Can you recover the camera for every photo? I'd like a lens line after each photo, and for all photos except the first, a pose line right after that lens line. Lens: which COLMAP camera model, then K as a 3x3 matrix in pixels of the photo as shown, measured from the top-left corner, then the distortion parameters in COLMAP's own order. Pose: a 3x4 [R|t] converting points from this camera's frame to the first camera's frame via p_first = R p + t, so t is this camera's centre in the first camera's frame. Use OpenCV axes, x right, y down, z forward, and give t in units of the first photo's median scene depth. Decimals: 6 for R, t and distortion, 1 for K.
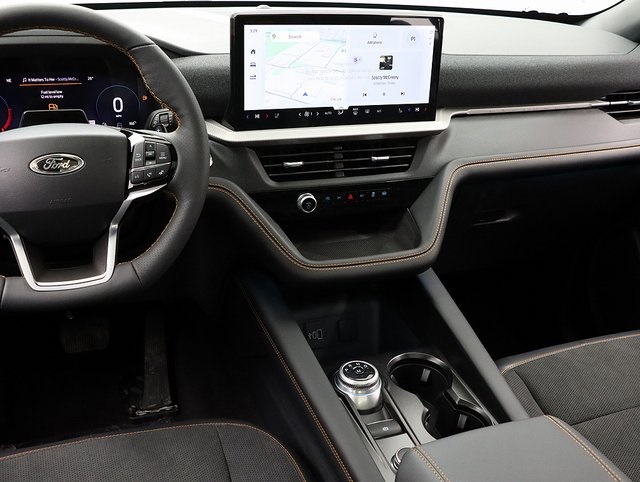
lens RADIAL K [[682.2, 0, 319.4], [0, 682.2, 239.1], [0, 0, 1]] dist [-0.088936, 0.000000]
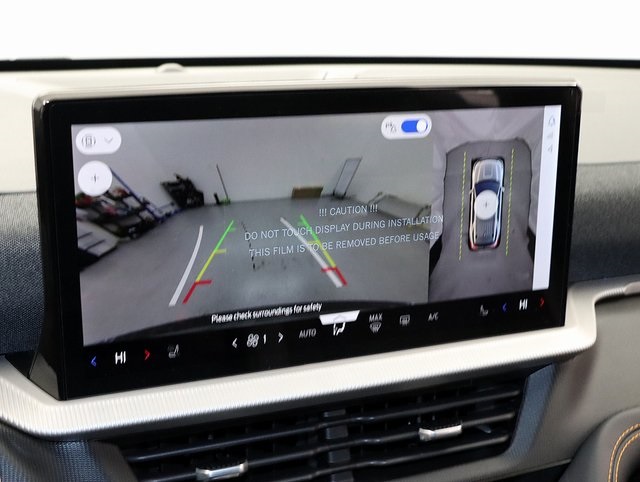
lens RADIAL K [[868.3, 0, 321.3], [0, 868.3, 241.2], [0, 0, 1]] dist [0.007096, 0.000000]
pose [[0.999520, -0.030513, 0.005432, 0.019454], [0.030951, 0.991865, -0.123473, -0.171706], [-0.001621, 0.123582, 0.992333, 0.479617]]
